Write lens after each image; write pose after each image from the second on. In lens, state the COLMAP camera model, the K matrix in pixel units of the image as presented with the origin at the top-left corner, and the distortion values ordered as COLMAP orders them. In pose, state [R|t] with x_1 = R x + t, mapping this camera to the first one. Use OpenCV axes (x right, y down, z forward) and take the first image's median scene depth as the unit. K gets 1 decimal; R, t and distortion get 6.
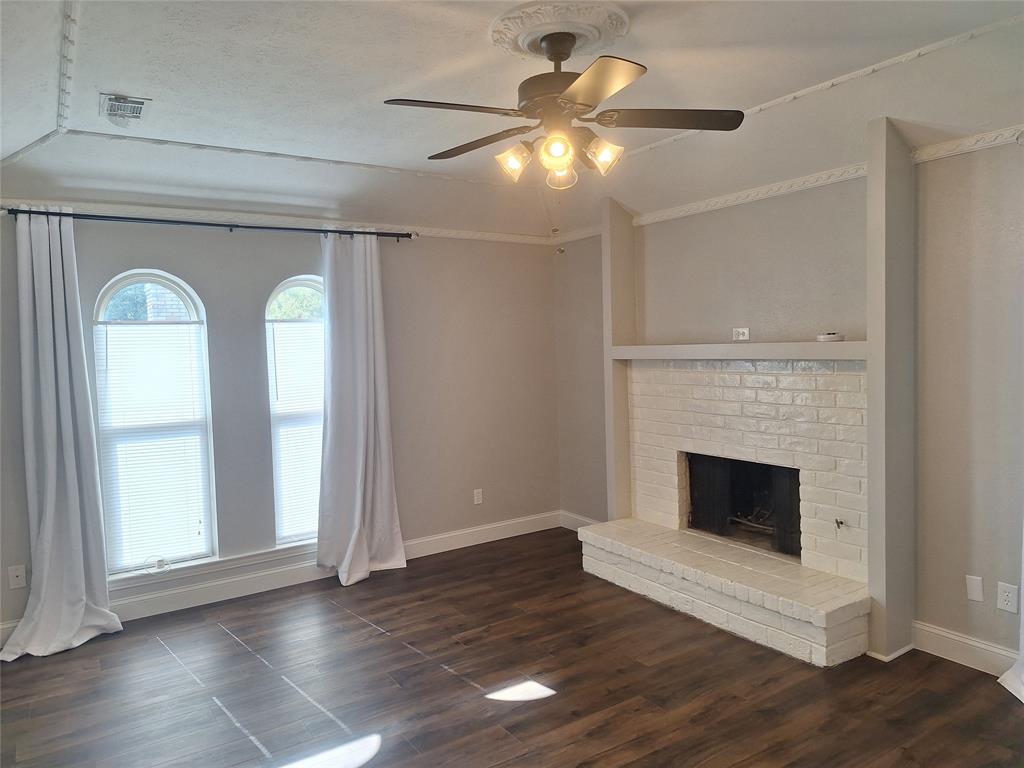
lens RADIAL K [[701.4, 0, 506.0], [0, 701.4, 384.4], [0, 0, 1]] dist [0.006035, -0.001272]
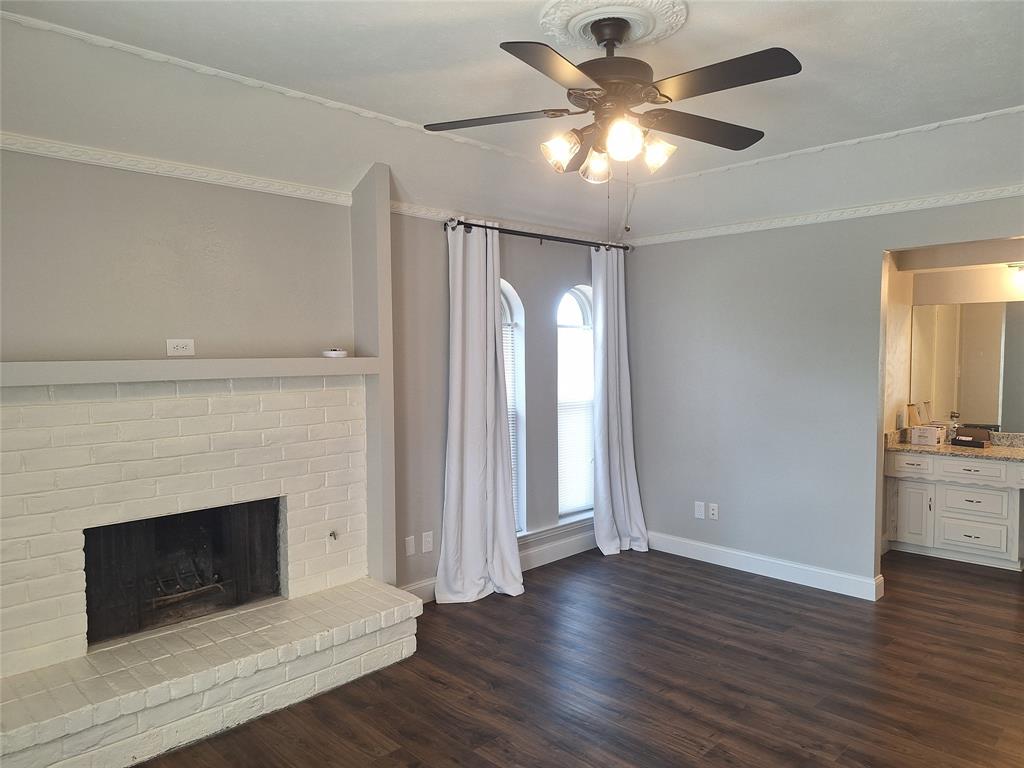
lens RADIAL K [[705.9, 0, 512.0], [0, 705.9, 384.0], [0, 0, 1]] dist [0.006455, 0.001815]
pose [[-0.211262, -0.010416, 0.977374, -0.337925], [0.077681, 0.996601, 0.027412, -0.016841], [-0.974338, 0.081714, -0.209735, 0.550072]]
